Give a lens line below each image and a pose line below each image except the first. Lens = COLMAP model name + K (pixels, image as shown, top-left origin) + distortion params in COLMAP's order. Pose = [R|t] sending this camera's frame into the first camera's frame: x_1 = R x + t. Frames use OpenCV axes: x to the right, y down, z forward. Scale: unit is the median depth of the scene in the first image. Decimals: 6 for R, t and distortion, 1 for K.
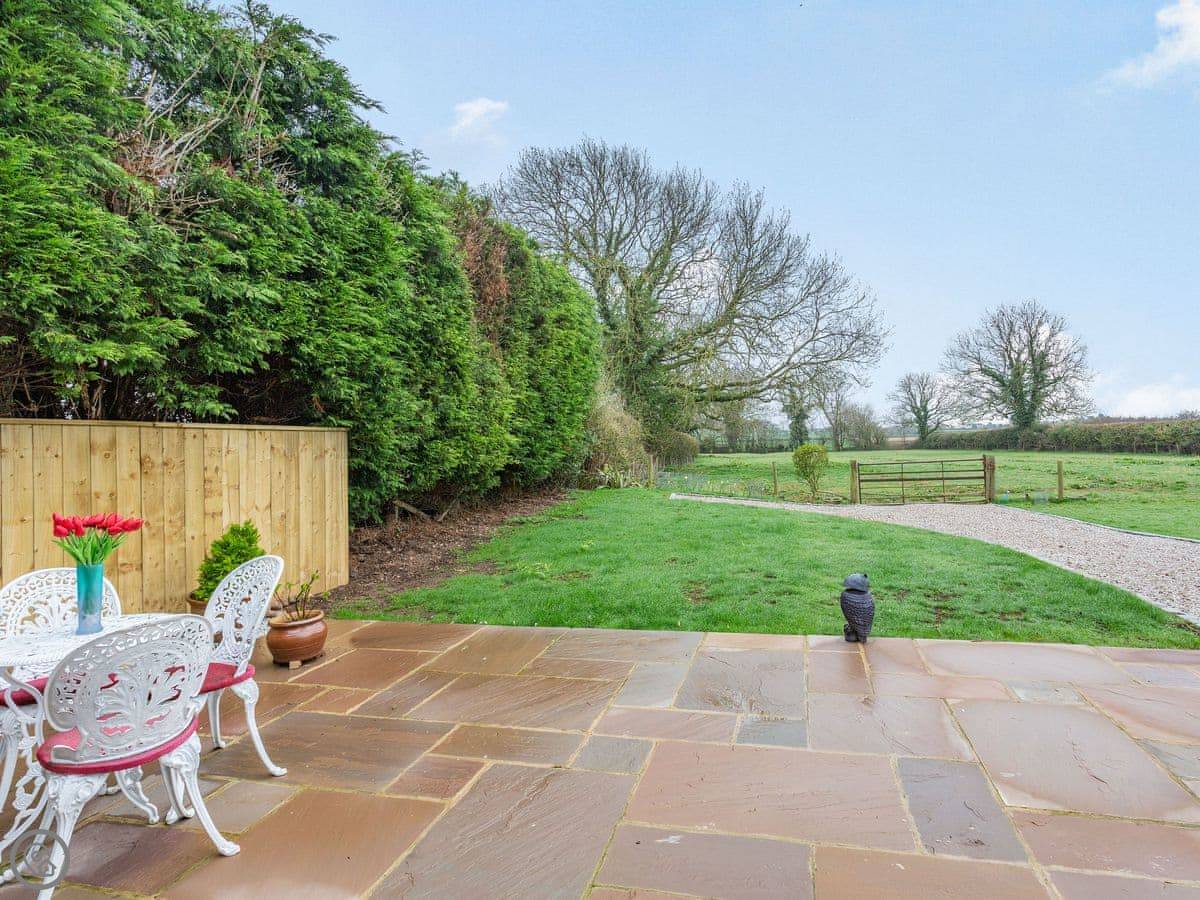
lens RADIAL K [[652.7, 0, 624.0], [0, 652.7, 417.2], [0, 0, 1]] dist [0.010765, 0.001933]
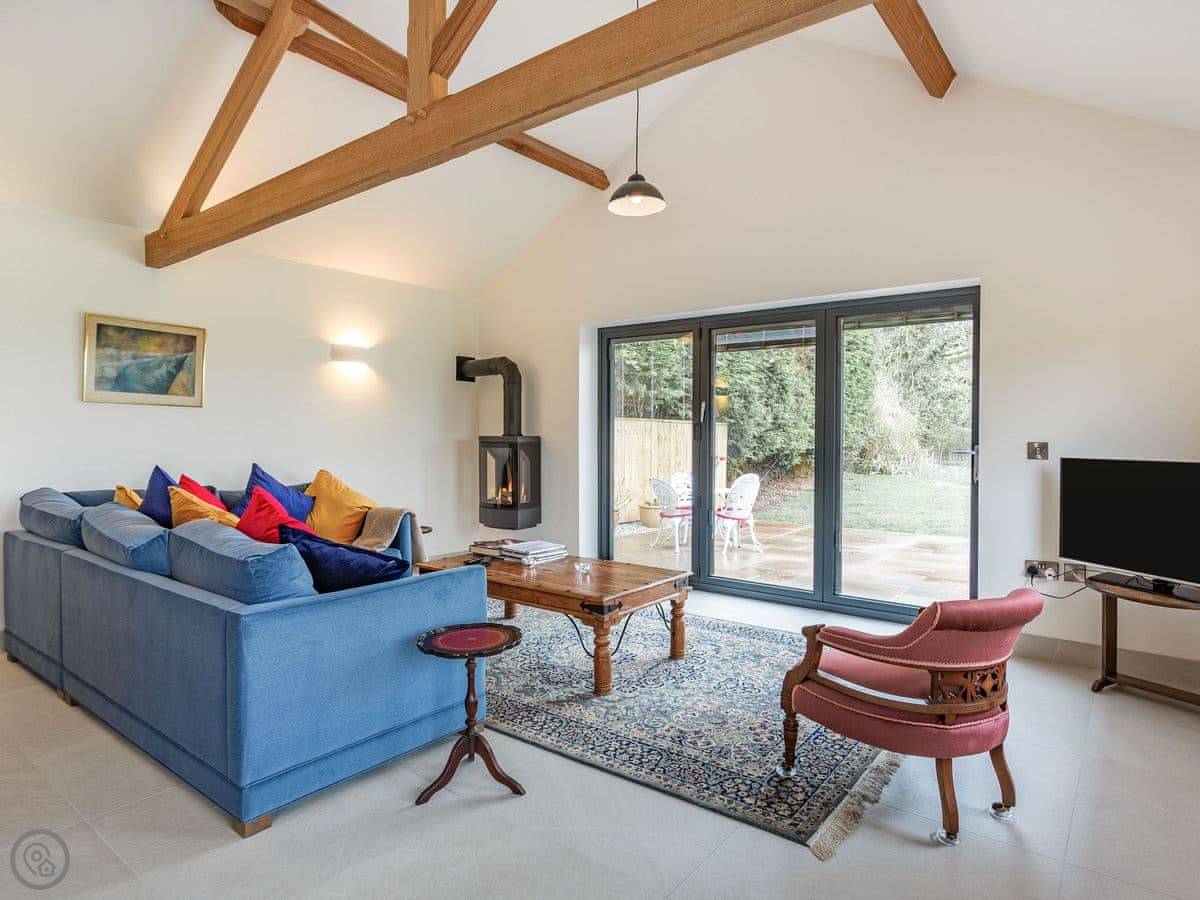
lens RADIAL K [[696.0, 0, 610.2], [0, 696.0, 444.7], [0, 0, 1]] dist [-0.012070, 0.006834]
pose [[0.921013, 0.051885, -0.386061, 0.009285], [-0.027919, 0.997333, 0.067432, -0.018784], [0.388531, -0.051327, 0.920005, -0.383724]]
